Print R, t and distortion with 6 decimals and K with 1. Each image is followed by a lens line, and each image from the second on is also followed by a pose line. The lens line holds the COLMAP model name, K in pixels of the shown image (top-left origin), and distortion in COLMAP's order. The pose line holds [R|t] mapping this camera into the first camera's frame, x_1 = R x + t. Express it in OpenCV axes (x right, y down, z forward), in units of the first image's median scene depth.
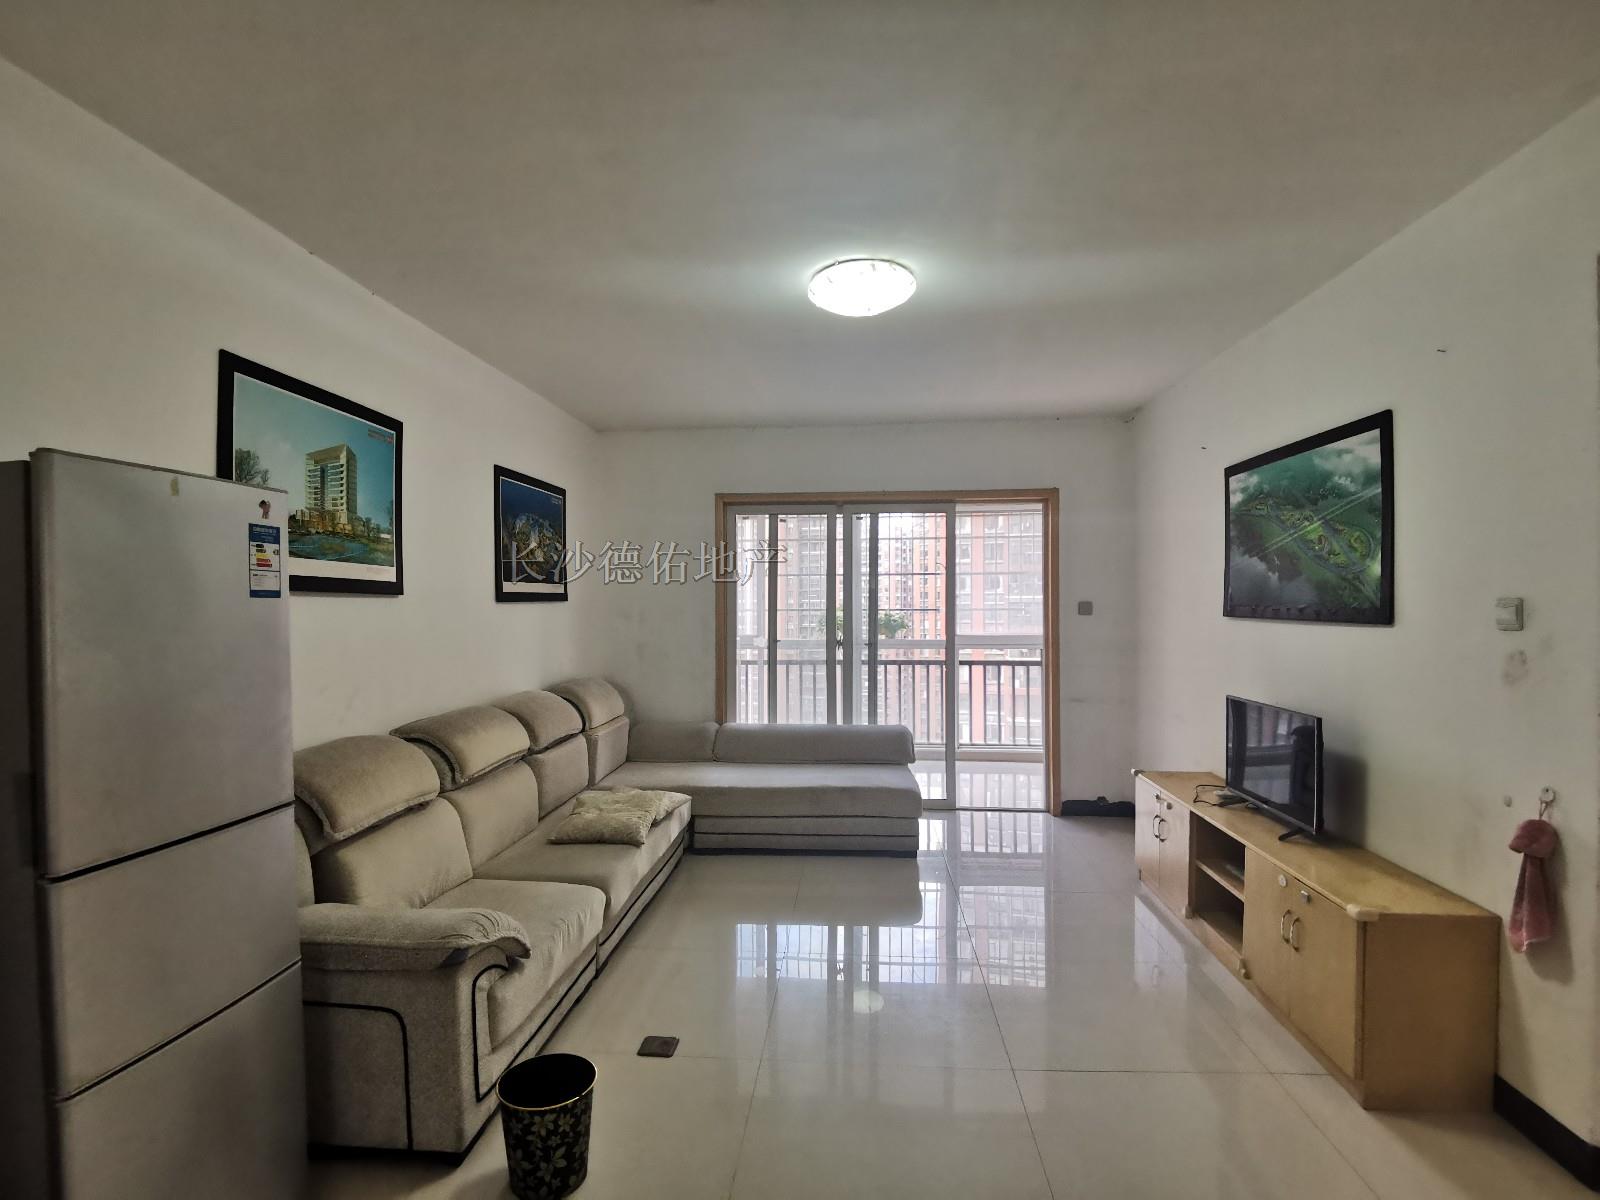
lens RADIAL K [[788.9, 0, 800.0], [0, 788.9, 600.0], [0, 0, 1]] dist [0.045133, -0.000058]
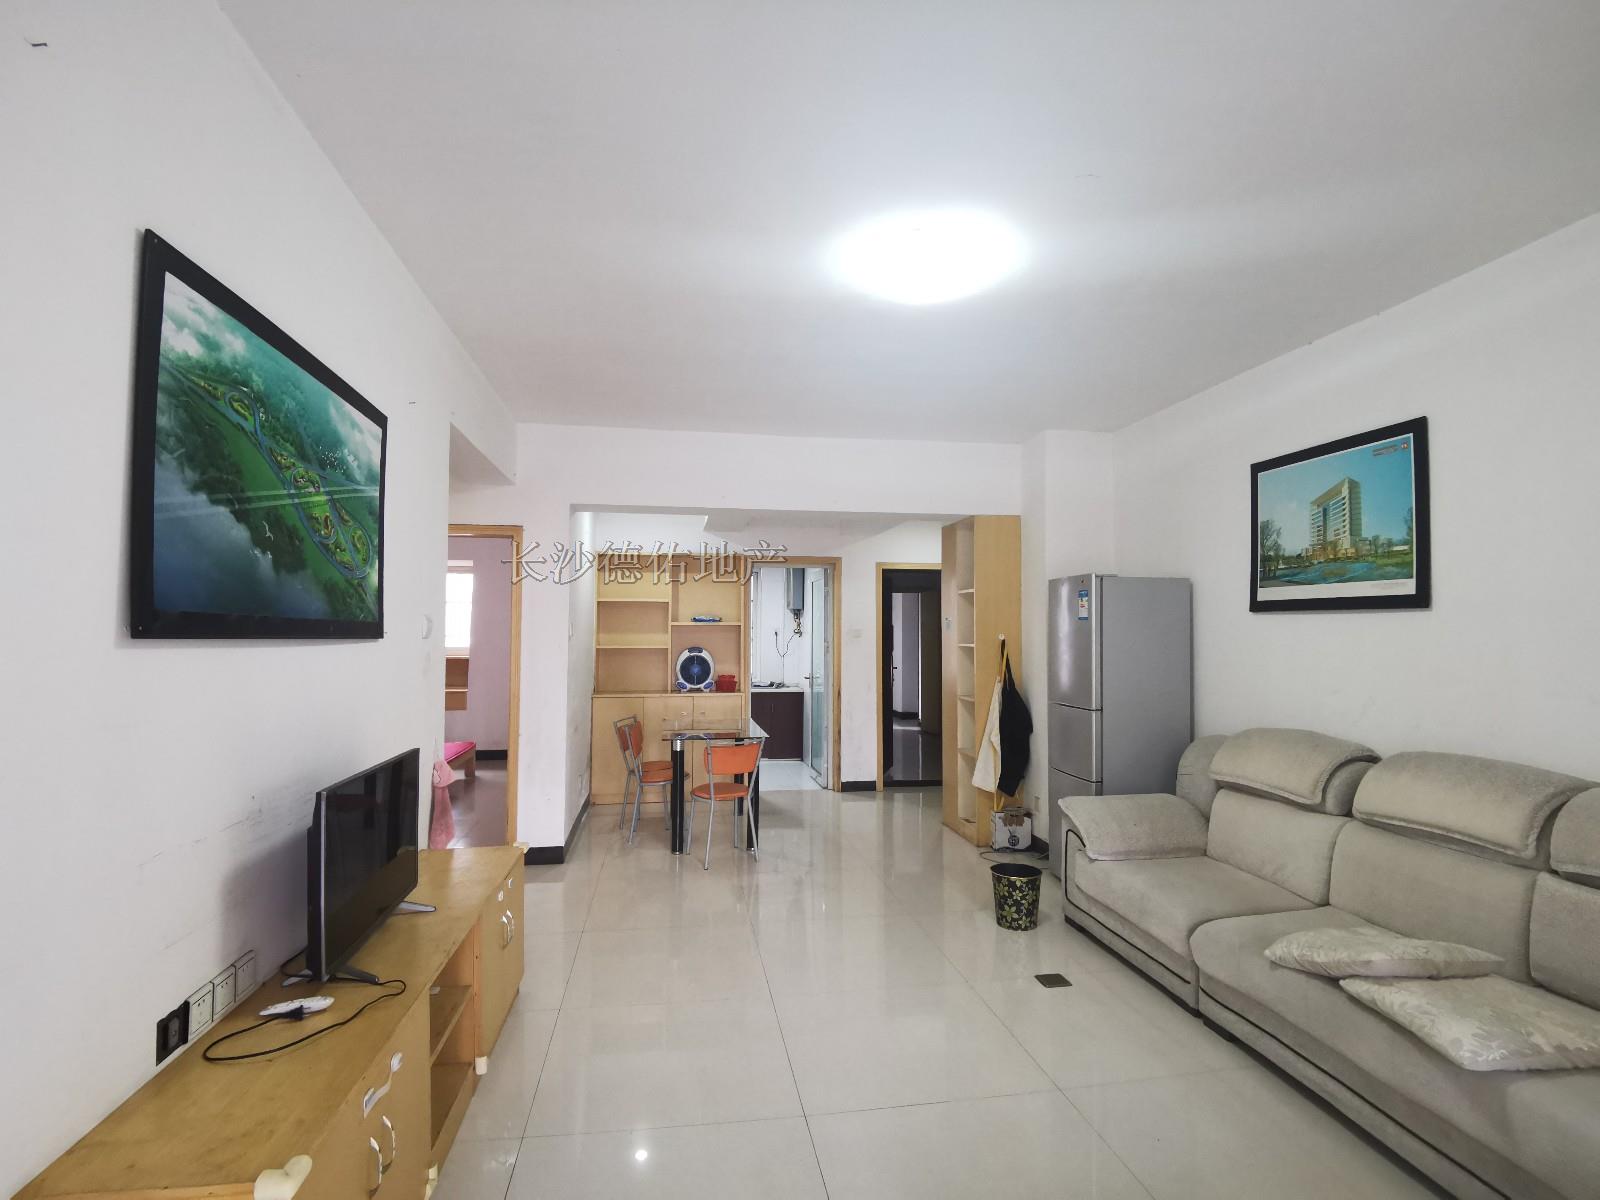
lens RADIAL K [[788.9, 0, 800.0], [0, 788.9, 600.0], [0, 0, 1]] dist [0.045133, -0.000058]
pose [[-0.970500, -0.008612, -0.240945, 0.441516], [0.002611, 0.998928, -0.046218, 0.026909], [0.241085, -0.045483, -0.969438, 1.878519]]
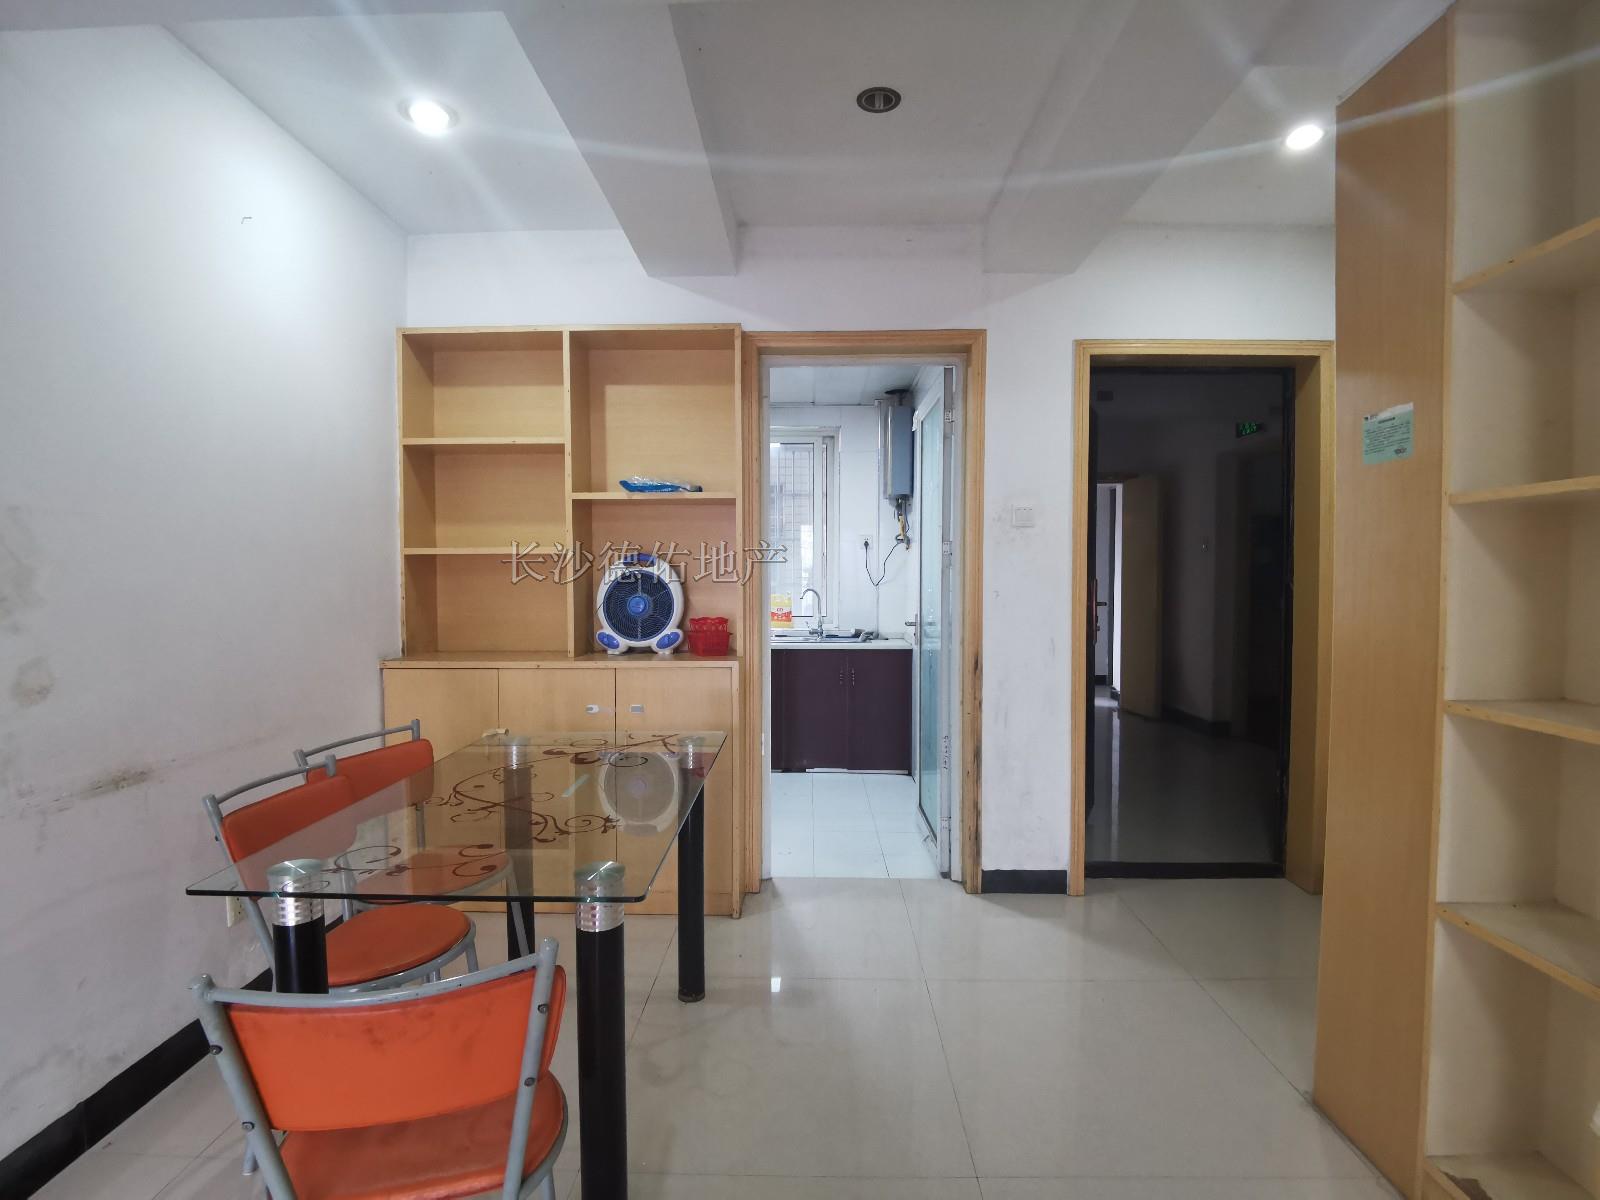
lens RADIAL K [[788.9, 0, 800.0], [0, 788.9, 600.0], [0, 0, 1]] dist [0.045133, -0.000058]
pose [[-0.998018, 0.008318, -0.062377, 0.290224], [0.006646, 0.999614, 0.026974, 0.050851], [0.062578, 0.026506, -0.997688, 1.389327]]
